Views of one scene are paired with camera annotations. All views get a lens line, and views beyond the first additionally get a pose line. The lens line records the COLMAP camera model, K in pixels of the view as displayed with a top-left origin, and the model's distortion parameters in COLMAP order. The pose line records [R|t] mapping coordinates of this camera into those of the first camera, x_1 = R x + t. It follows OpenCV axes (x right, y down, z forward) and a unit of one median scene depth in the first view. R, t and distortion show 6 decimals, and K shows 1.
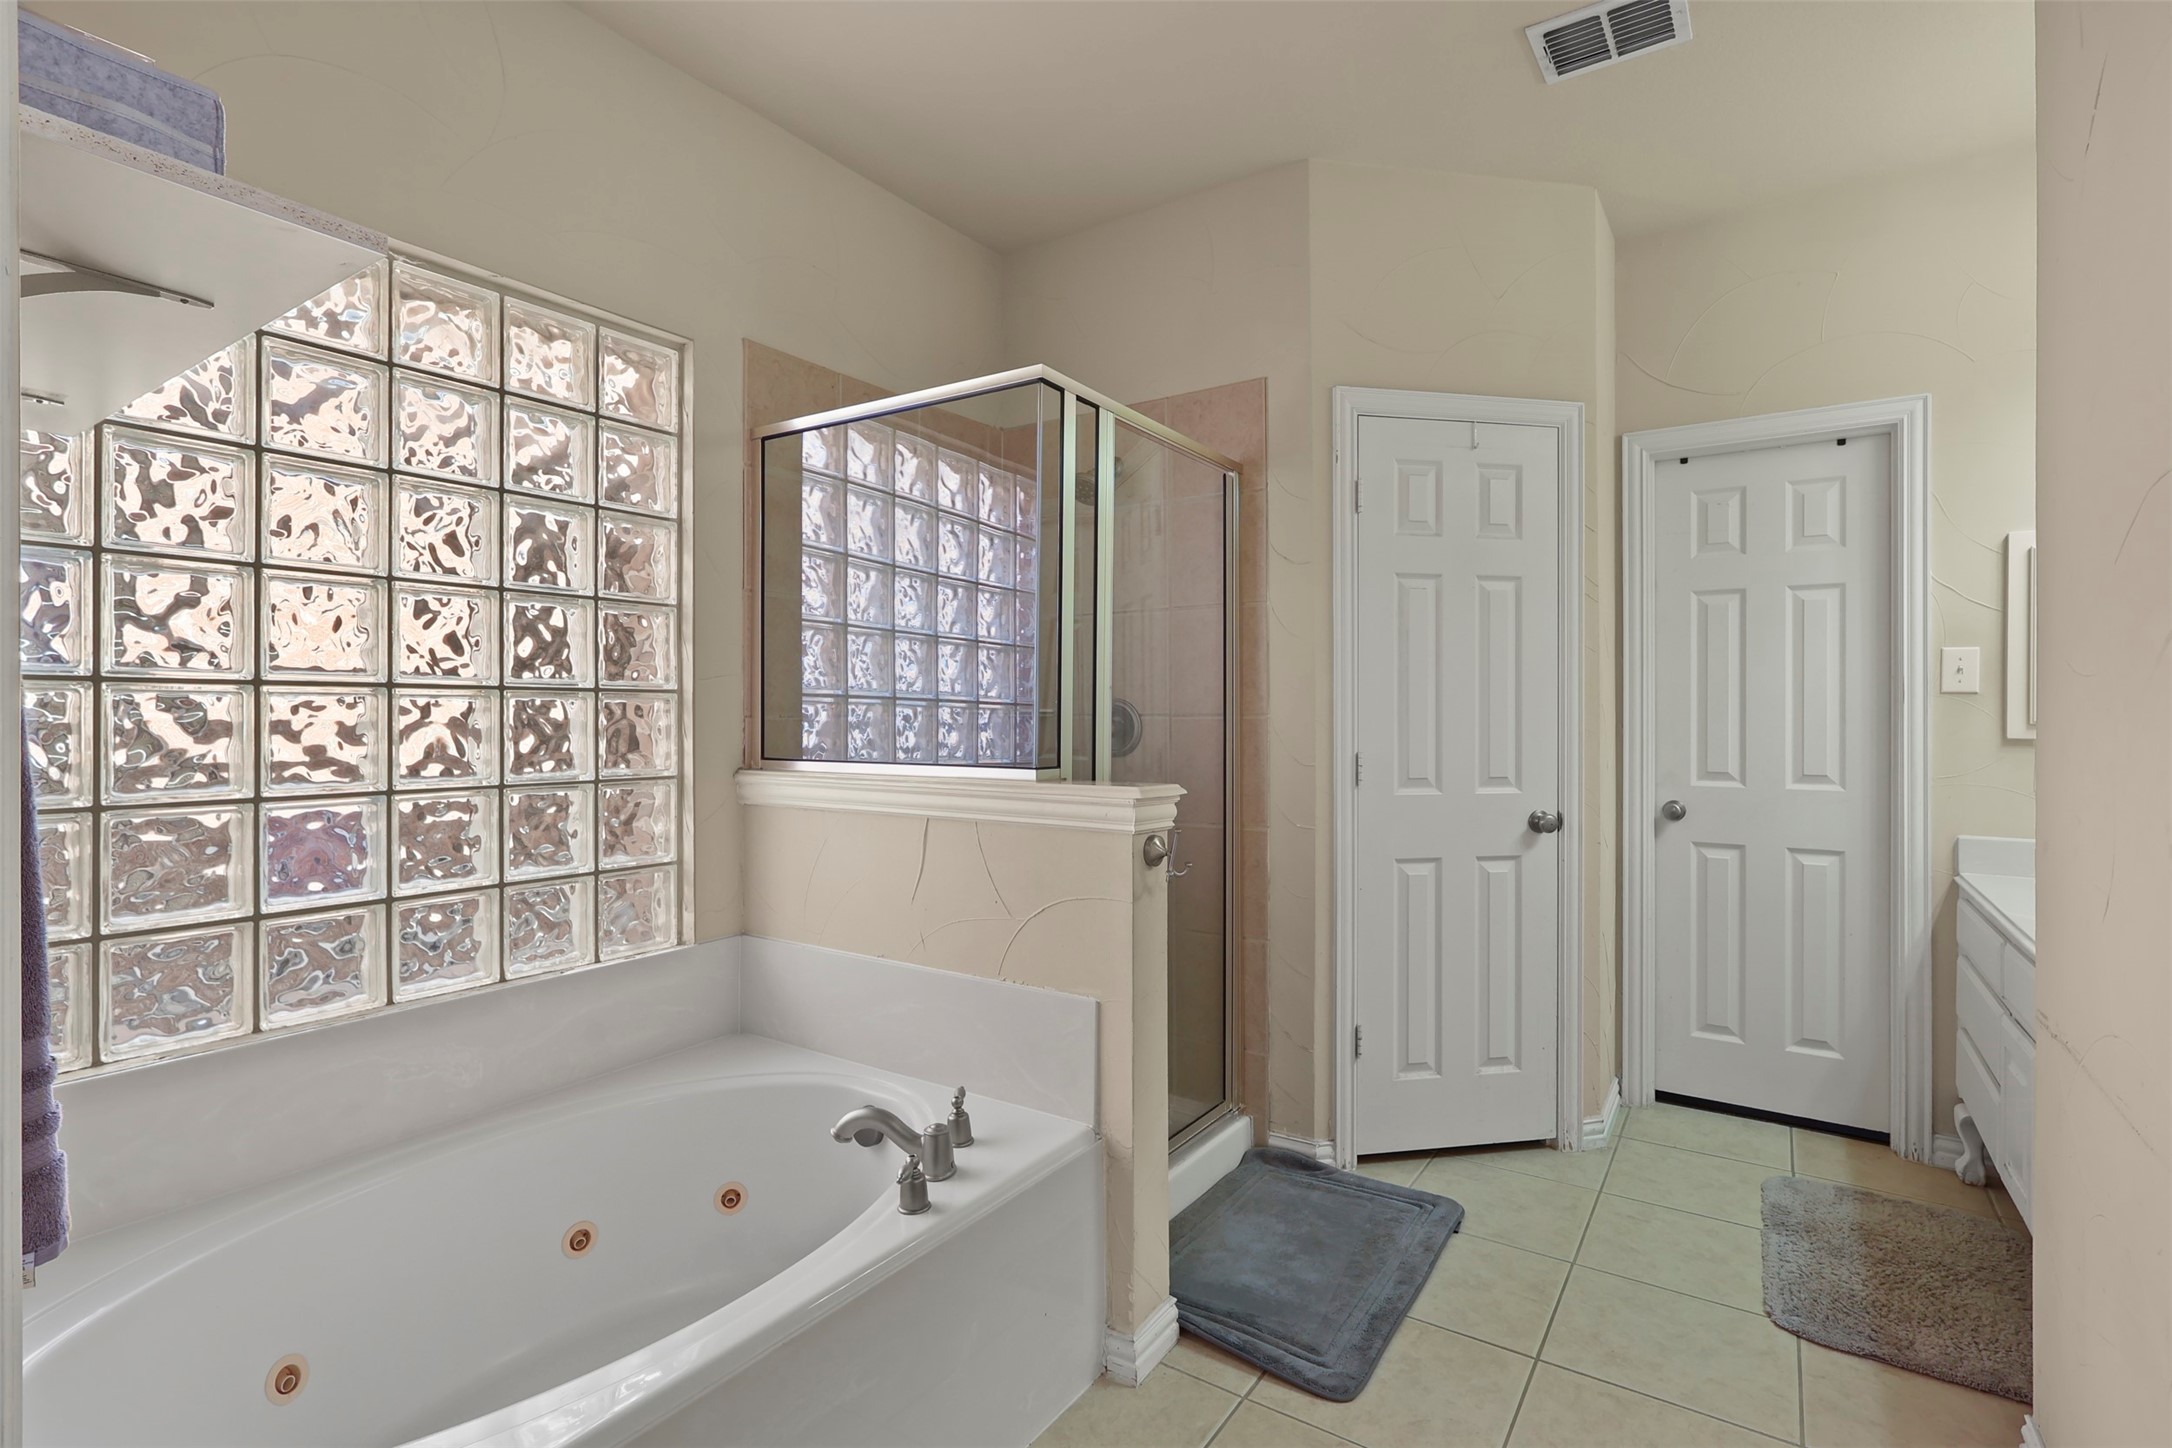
lens RADIAL K [[1017.4, 0, 1075.8], [0, 1017.4, 716.0], [0, 0, 1]] dist [-0.002456, 0.000827]
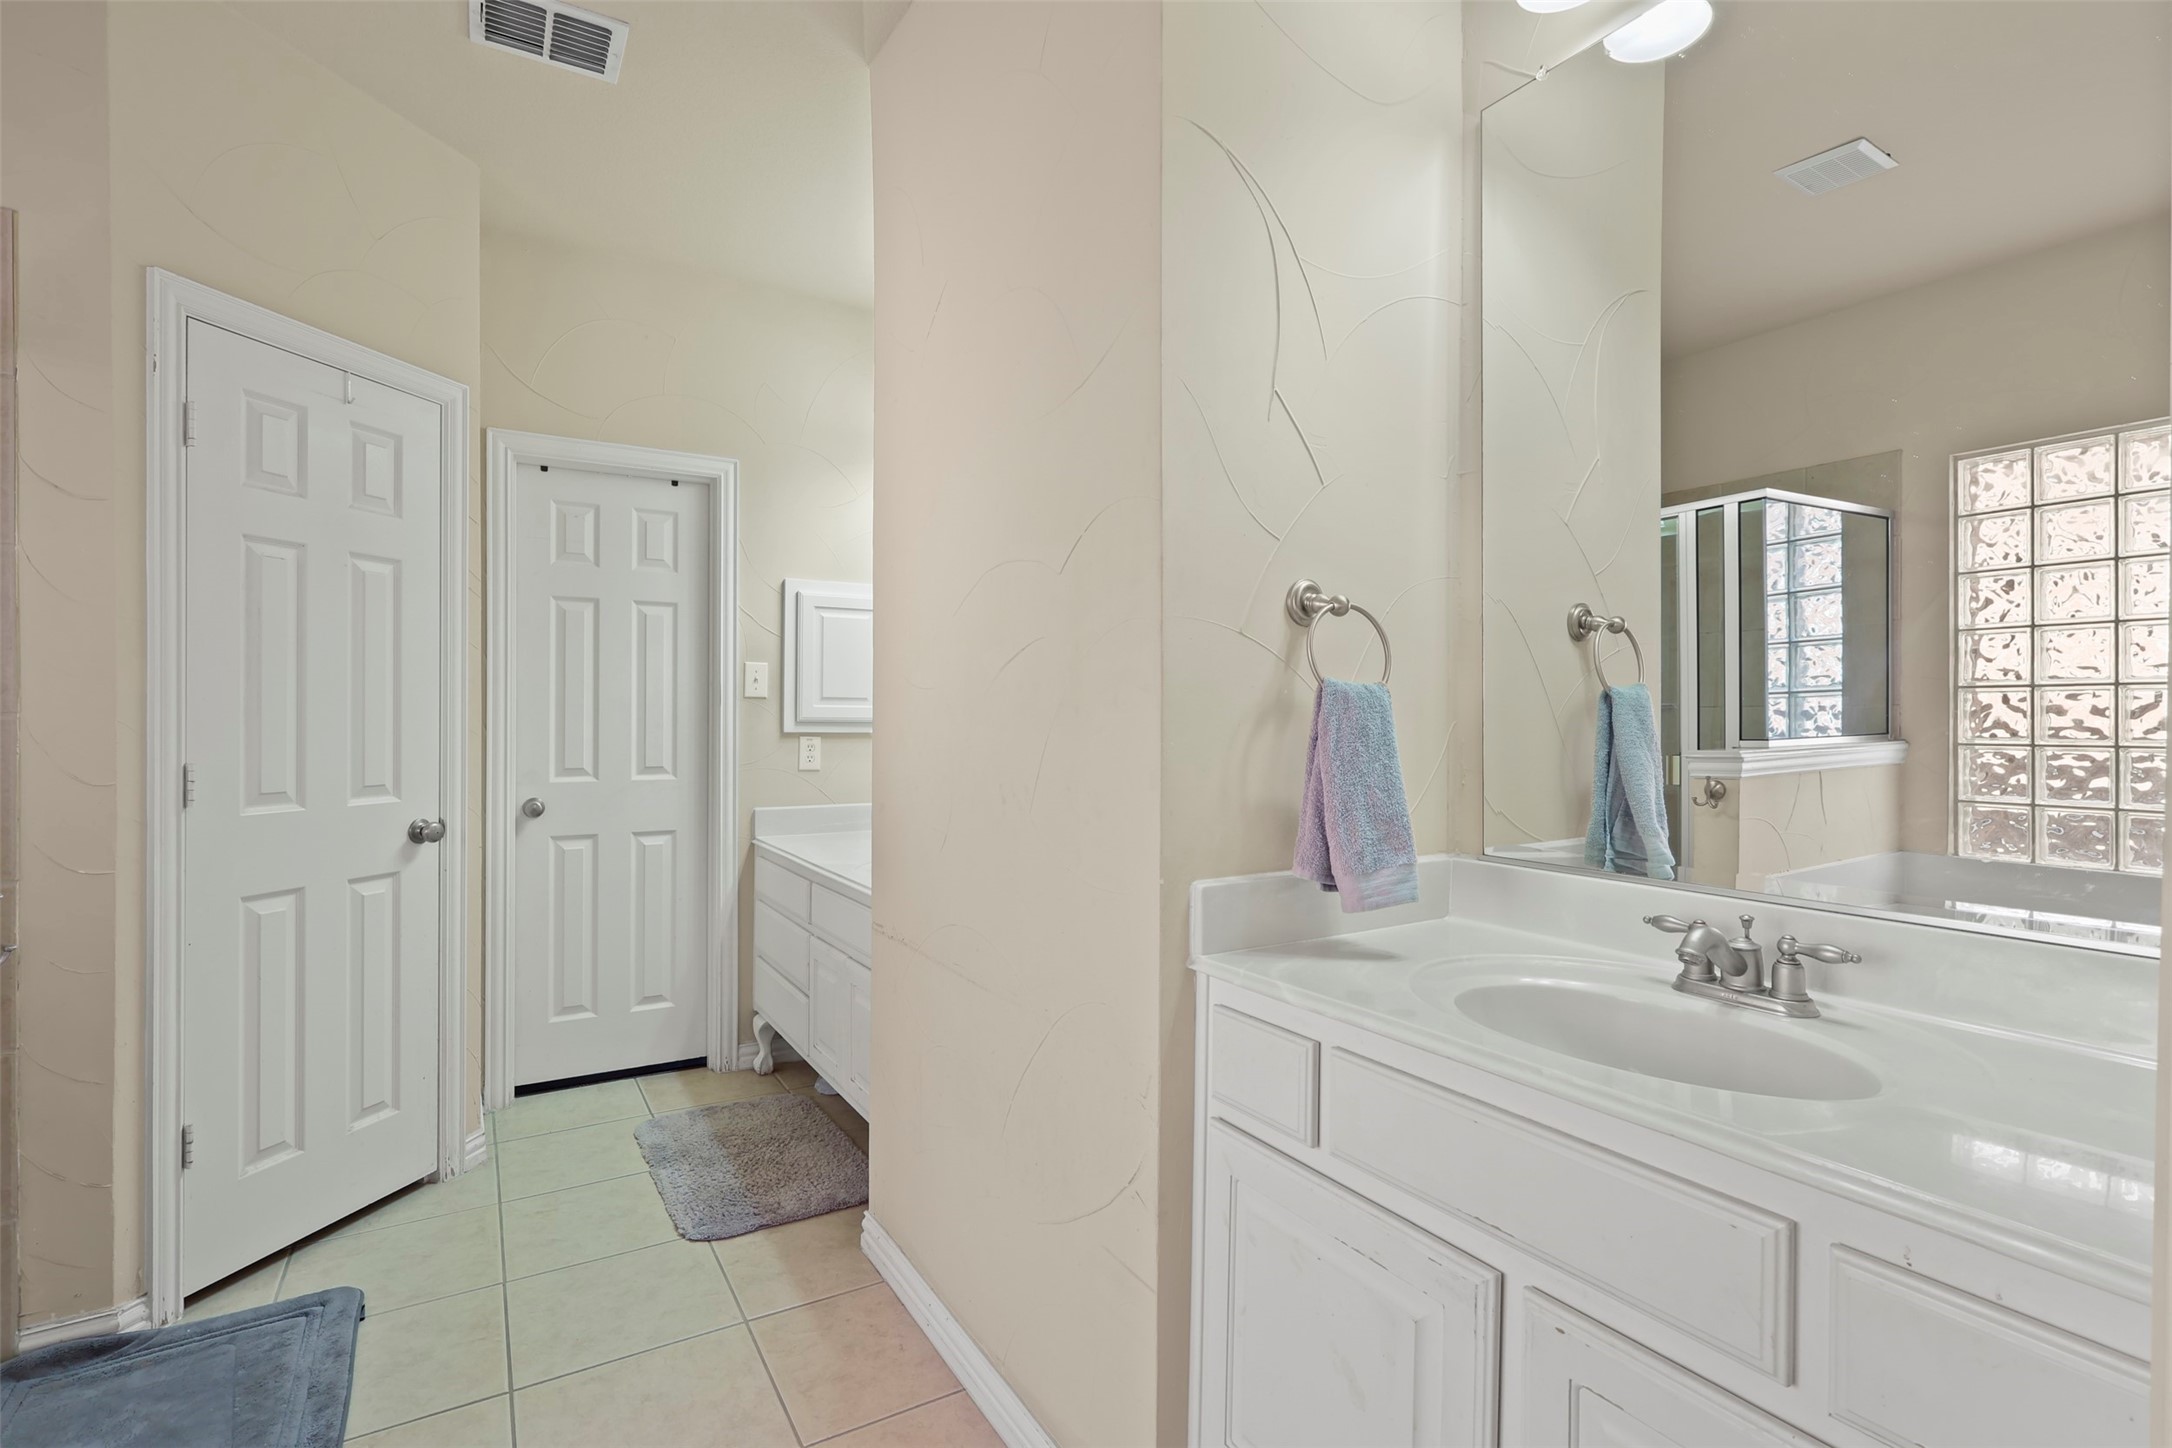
lens RADIAL K [[1017.4, 0, 1074.4], [0, 1017.4, 720.1], [0, 0, 1]] dist [-0.002456, 0.000827]
pose [[0.420718, -0.004604, 0.907180, -0.127963], [0.001328, 0.999989, 0.004459, 0.000873], [-0.907191, -0.000672, 0.420720, 0.085104]]
